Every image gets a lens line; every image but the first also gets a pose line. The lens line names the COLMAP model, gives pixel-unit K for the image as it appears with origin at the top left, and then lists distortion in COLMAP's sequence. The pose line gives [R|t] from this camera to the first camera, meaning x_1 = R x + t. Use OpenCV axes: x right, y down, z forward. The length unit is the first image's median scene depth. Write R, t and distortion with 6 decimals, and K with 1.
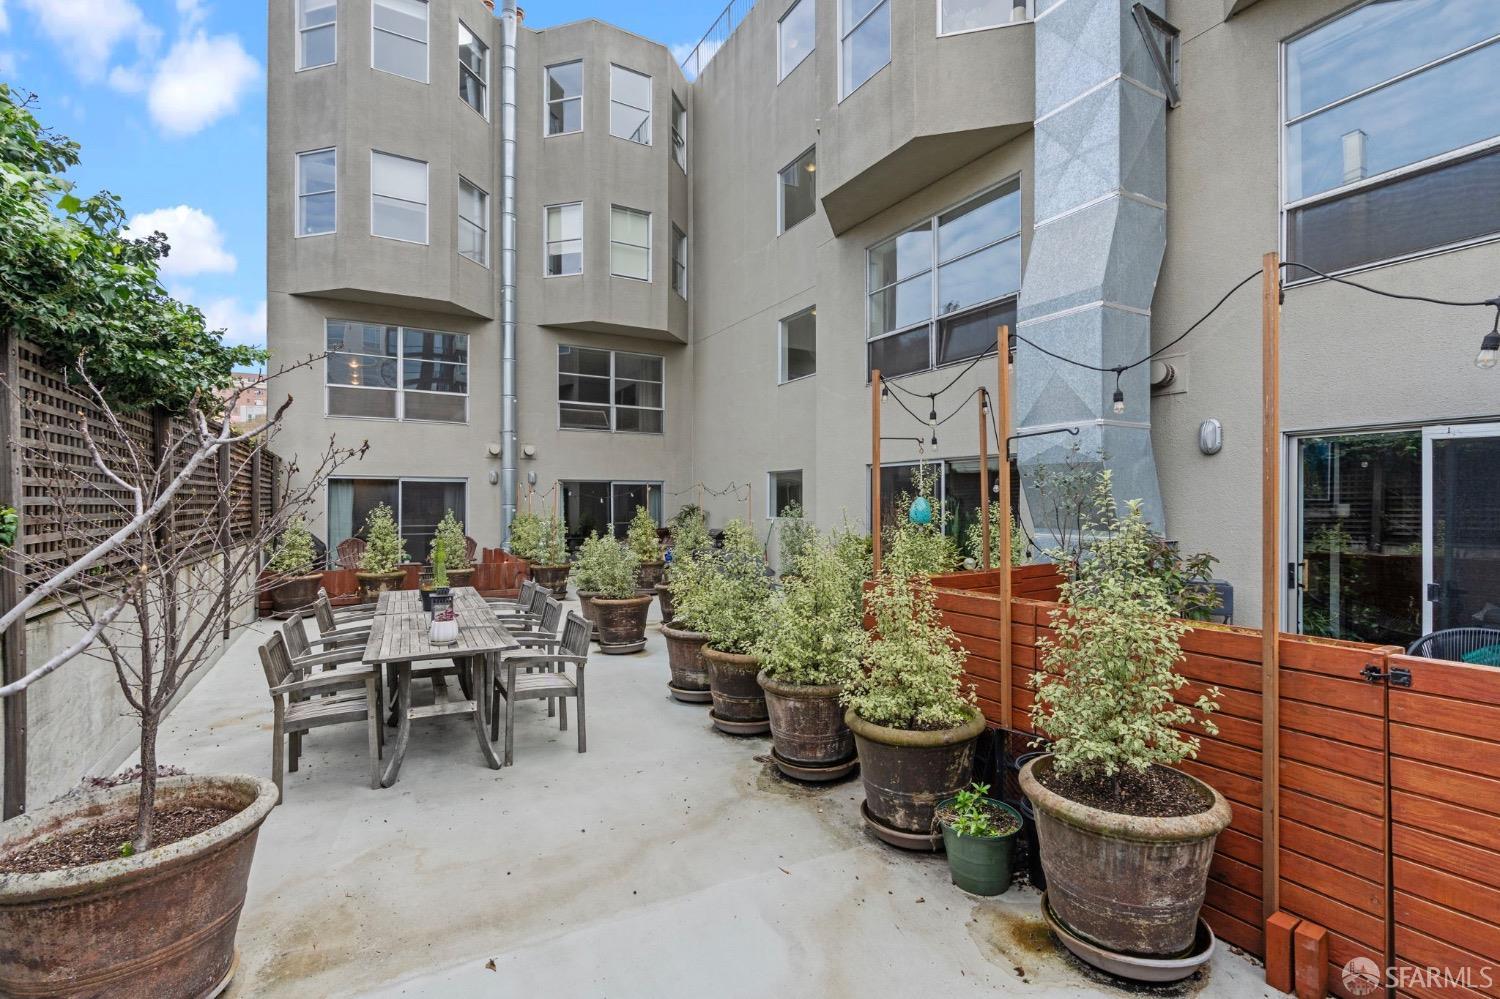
lens RADIAL K [[668.9, 0, 757.7], [0, 668.9, 503.8], [0, 0, 1]] dist [-0.005738, 0.001084]
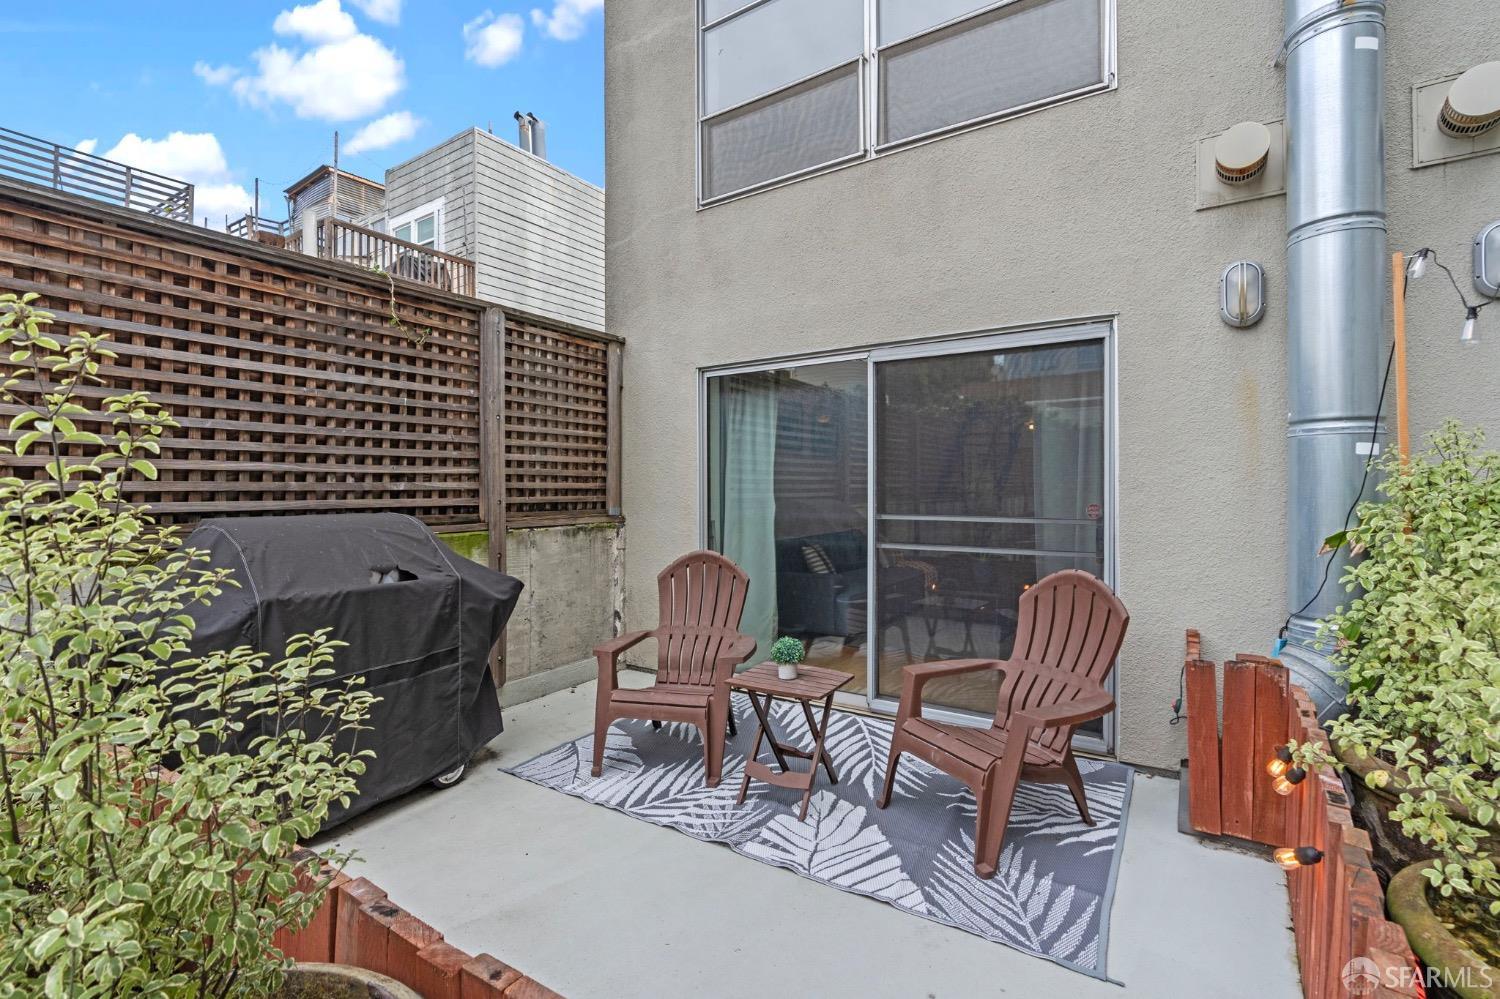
lens RADIAL K [[668.9, 0, 749.5], [0, 668.9, 491.5], [0, 0, 1]] dist [-0.005738, 0.001084]
pose [[0.442478, 0.001907, -0.896777, -0.277427], [0.006026, 0.999969, 0.005099, 0.019105], [0.896759, -0.007660, 0.442452, 0.771917]]
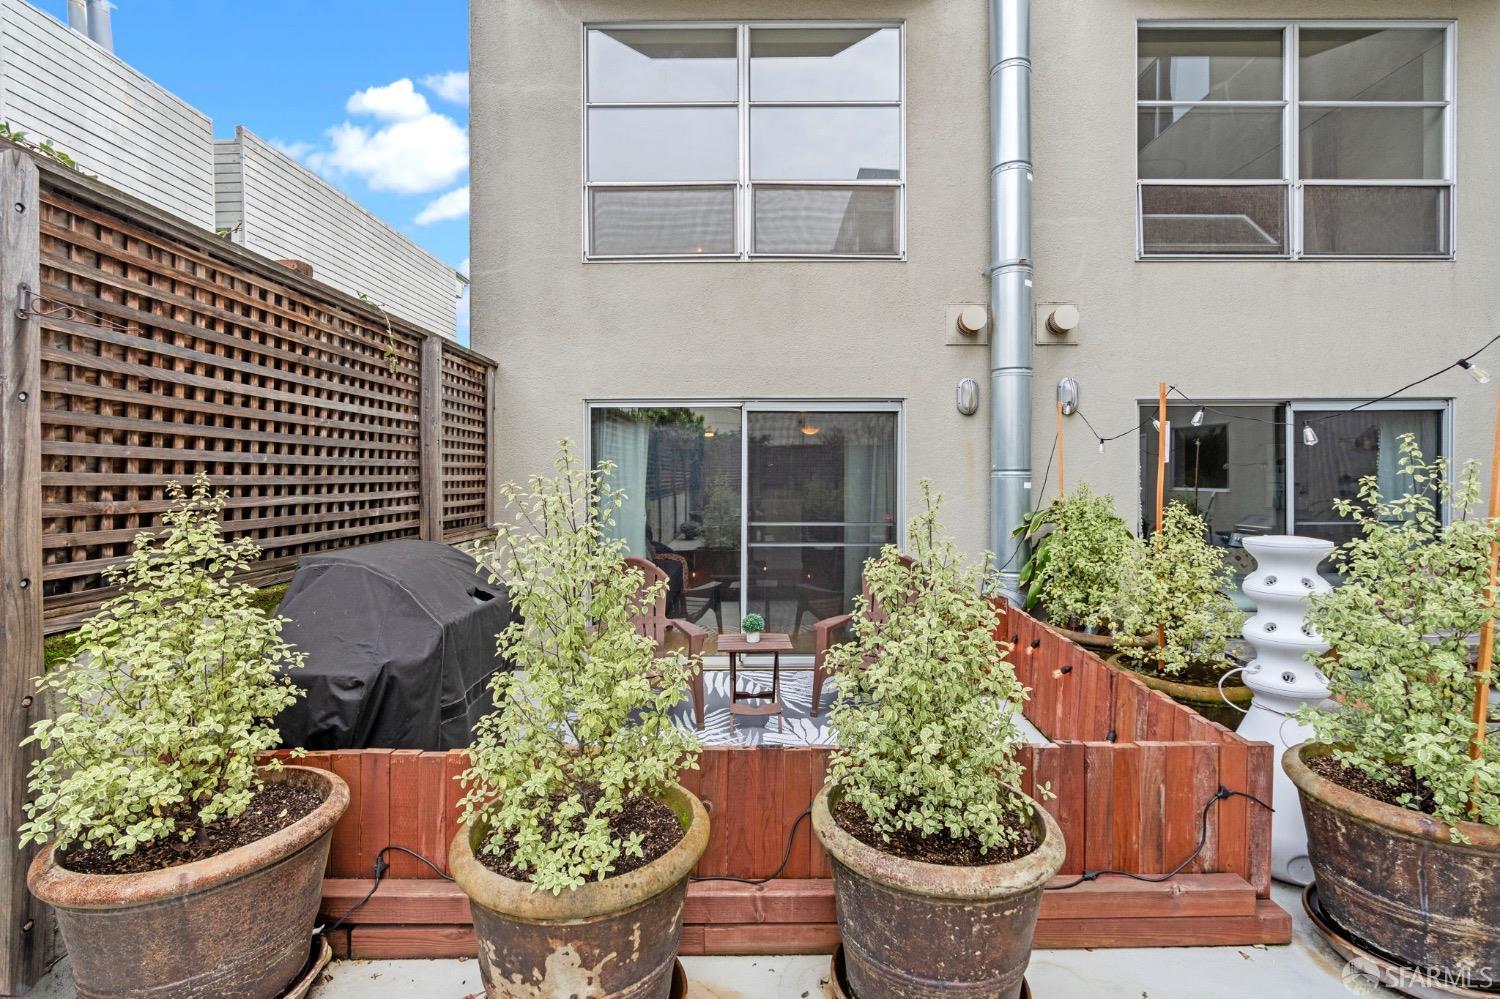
lens RADIAL K [[668.9, 0, 756.8], [0, 668.9, 488.2], [0, 0, 1]] dist [-0.005738, 0.001084]
pose [[0.861823, 0.004305, -0.507191, -0.306668], [0.004762, 0.999851, 0.016579, 0.004732], [0.507187, -0.016704, 0.861674, 0.617507]]
